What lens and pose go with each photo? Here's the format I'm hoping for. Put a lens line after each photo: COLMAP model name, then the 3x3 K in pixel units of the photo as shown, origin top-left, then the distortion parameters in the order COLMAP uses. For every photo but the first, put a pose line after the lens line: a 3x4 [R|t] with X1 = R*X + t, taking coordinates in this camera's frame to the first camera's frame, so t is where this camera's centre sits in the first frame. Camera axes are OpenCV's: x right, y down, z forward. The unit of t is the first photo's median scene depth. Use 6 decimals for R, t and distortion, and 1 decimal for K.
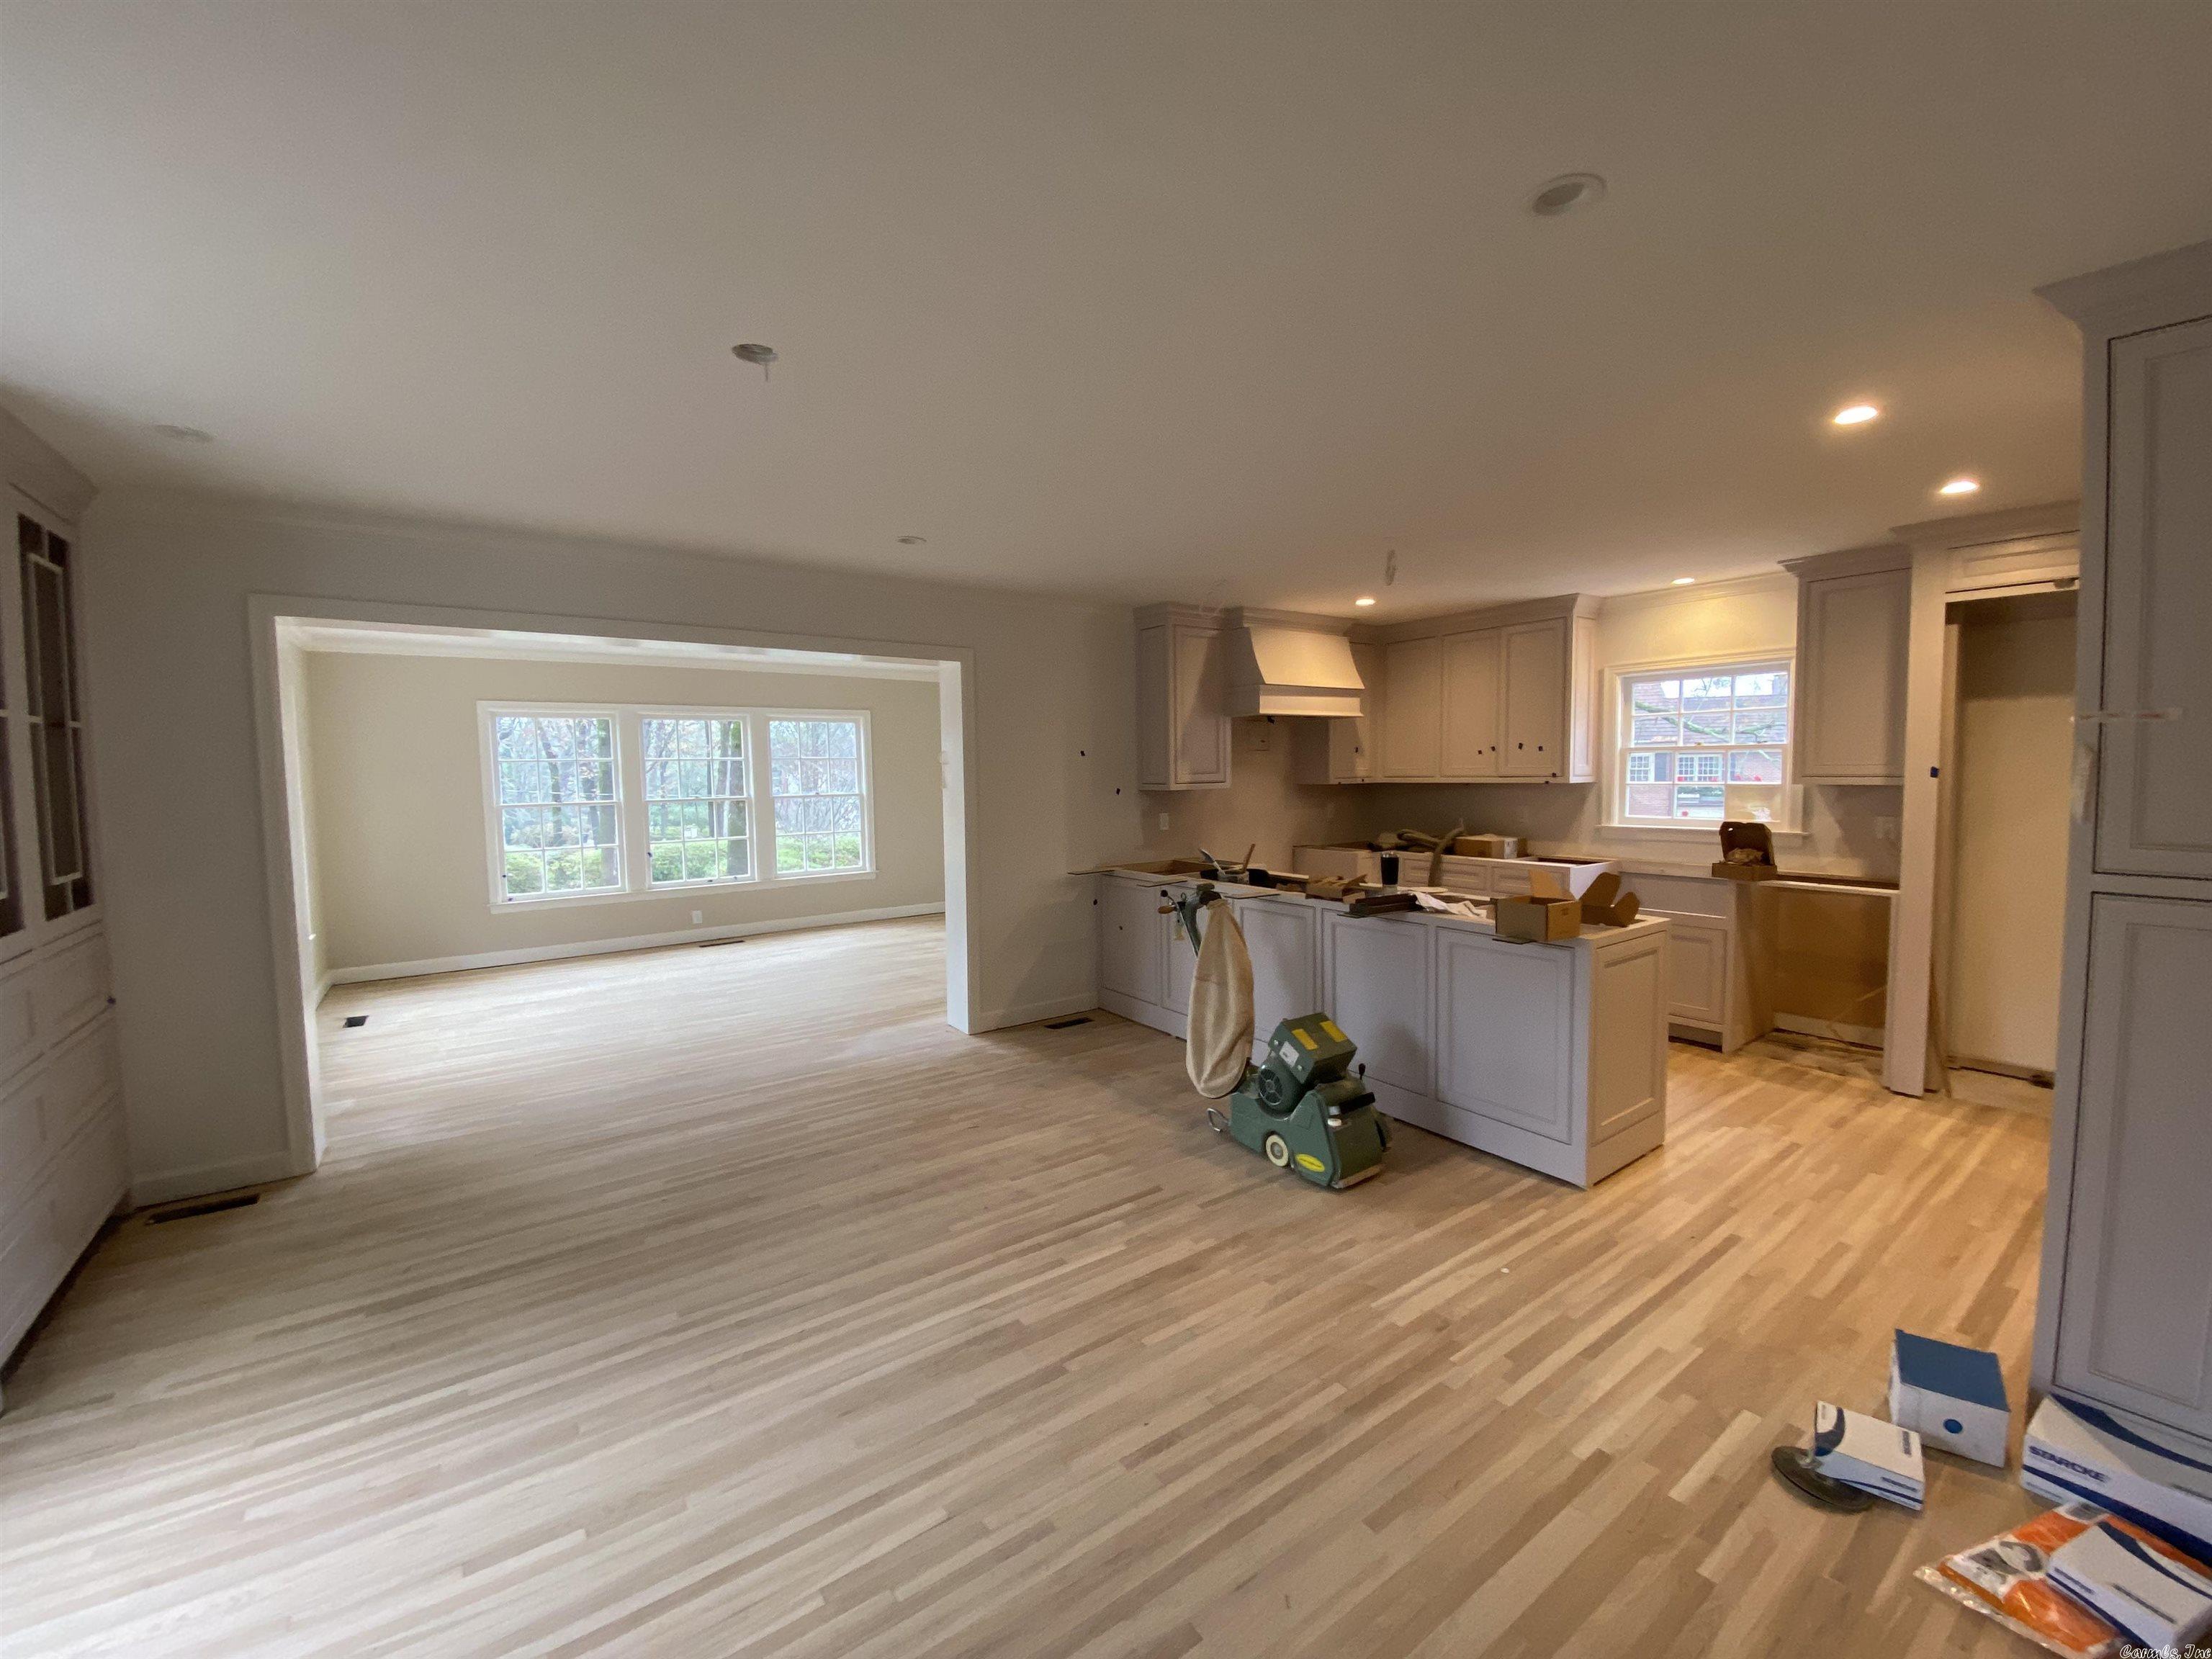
lens RADIAL K [[901.2, 0, 1107.1], [0, 901.2, 827.4], [0, 0, 1]] dist [-0.007738, -0.000706]
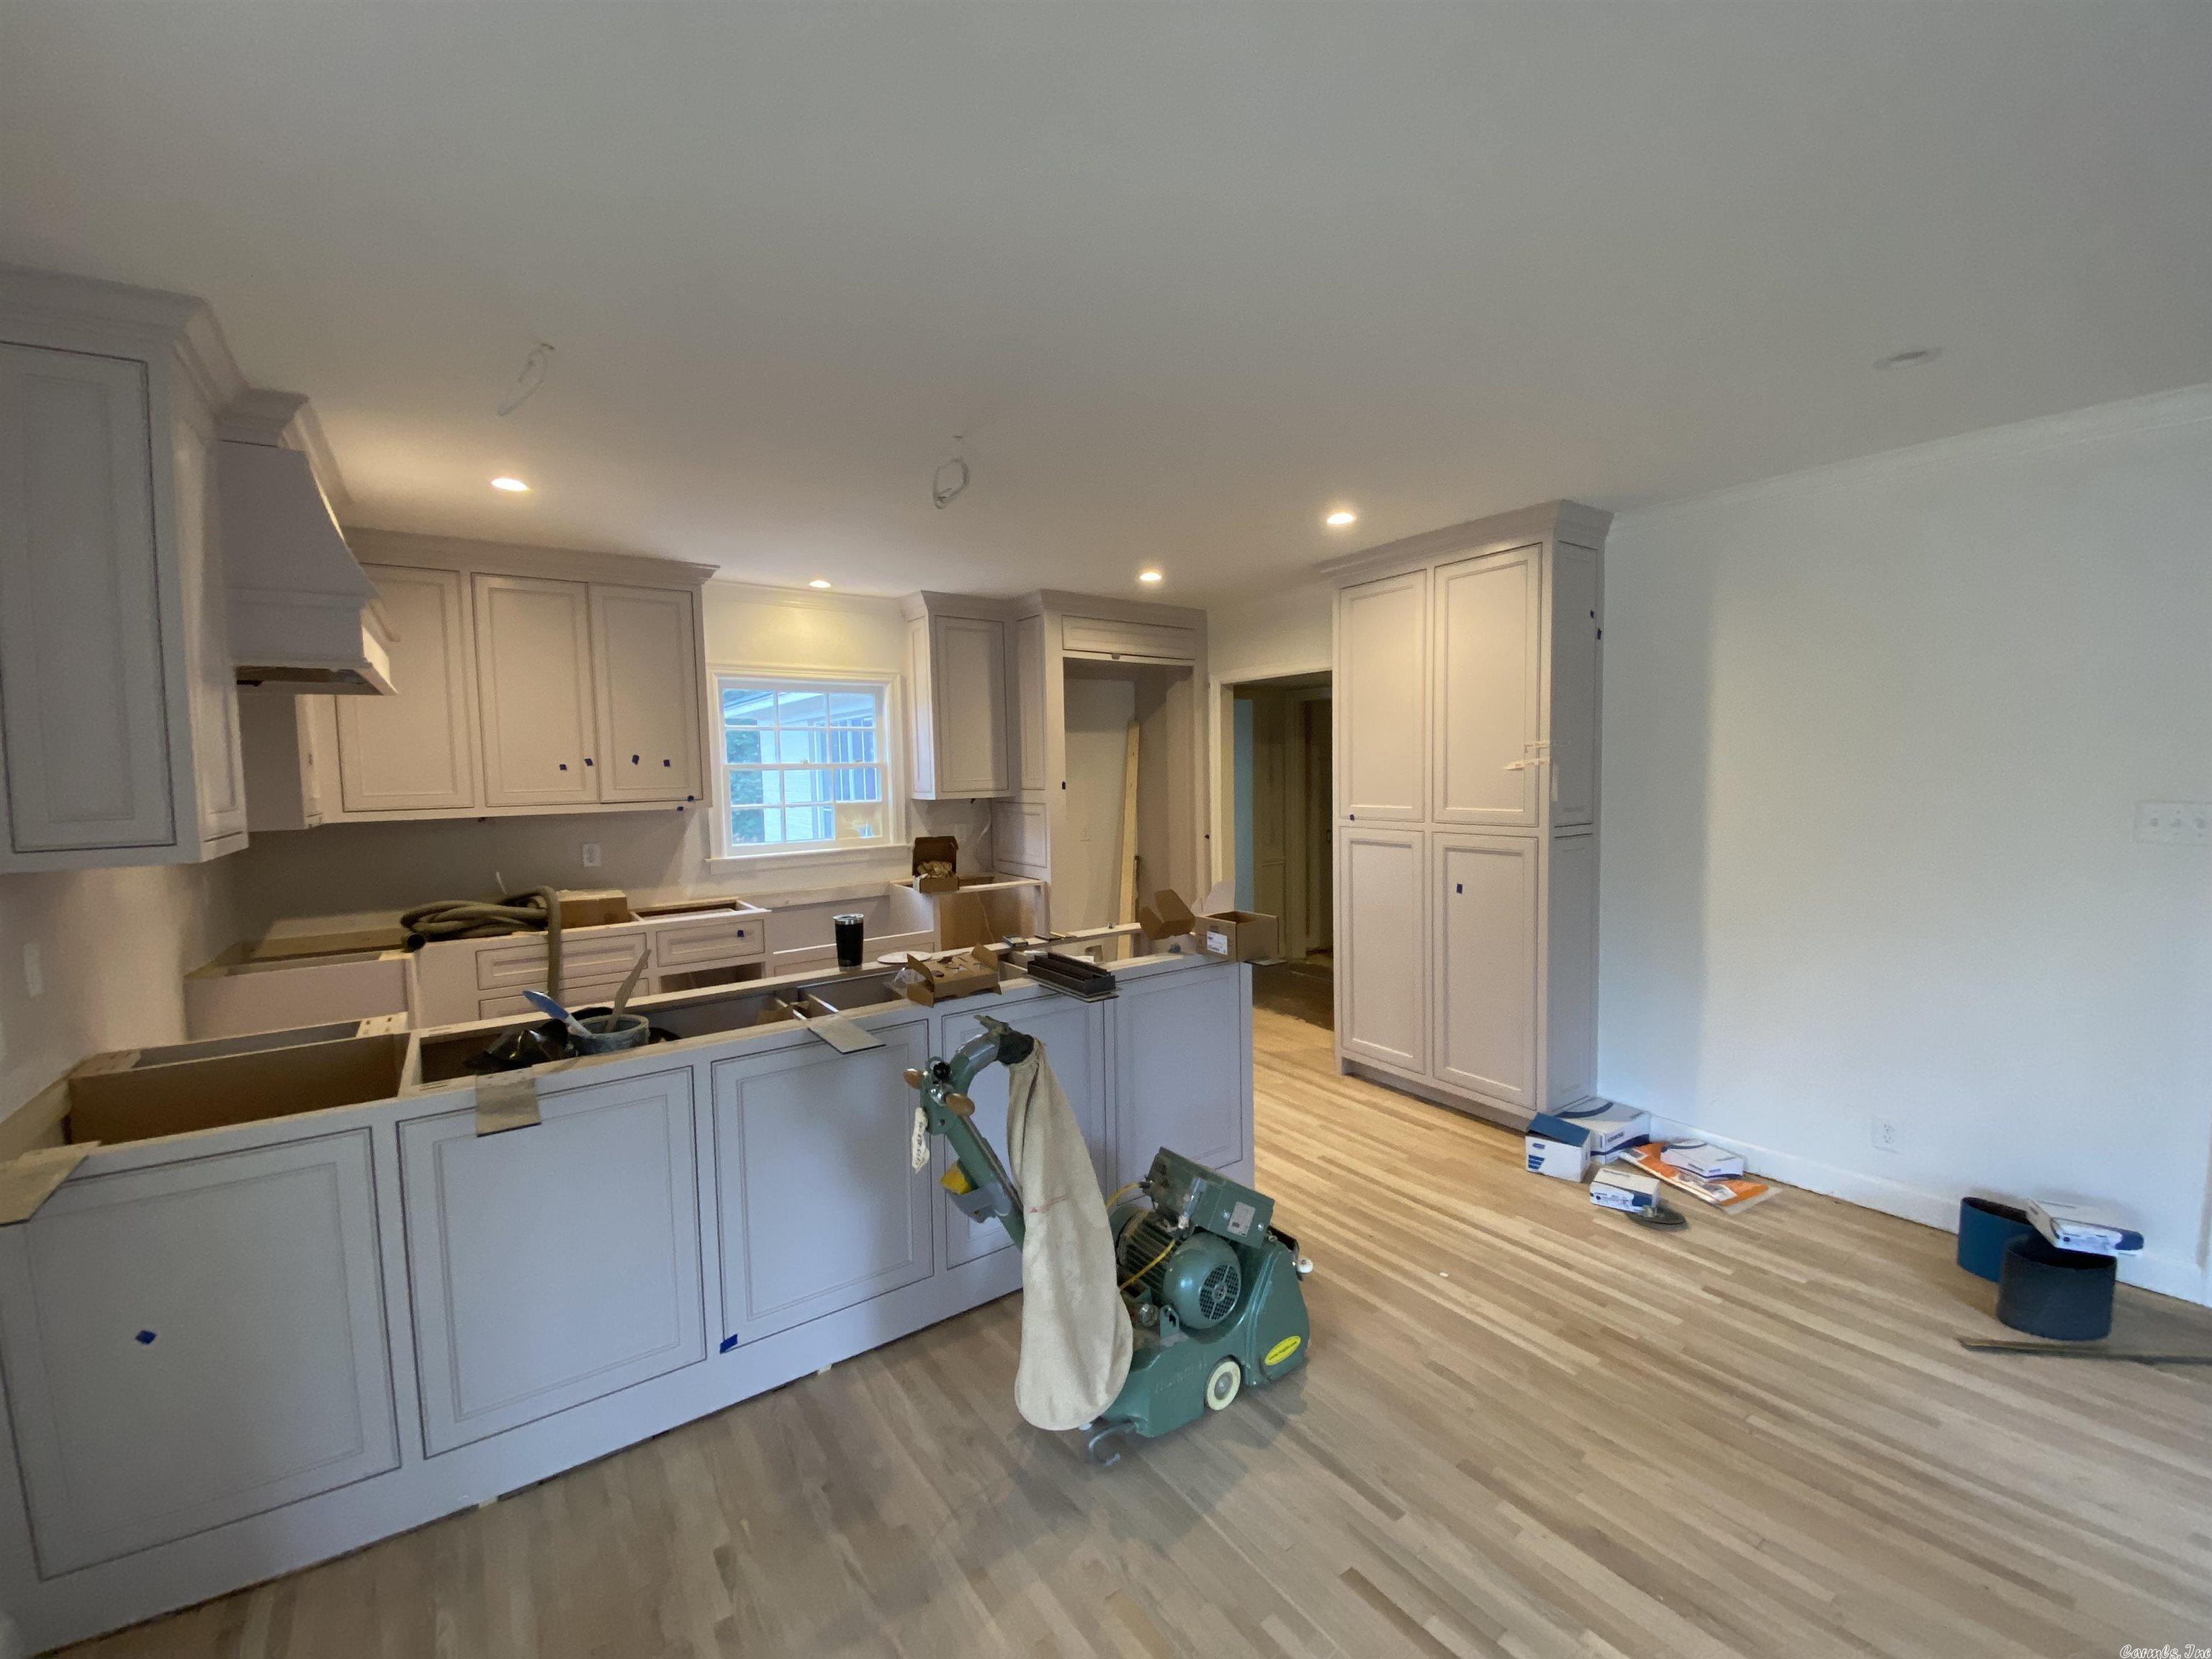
lens RADIAL K [[901.2, 0, 1107.2], [0, 901.2, 821.5], [0, 0, 1]] dist [-0.007738, -0.000706]
pose [[-0.005075, -0.045991, 0.998929, -0.417440], [0.081021, 0.995639, 0.046251, -0.072087], [-0.996699, 0.081169, -0.001326, 1.030700]]
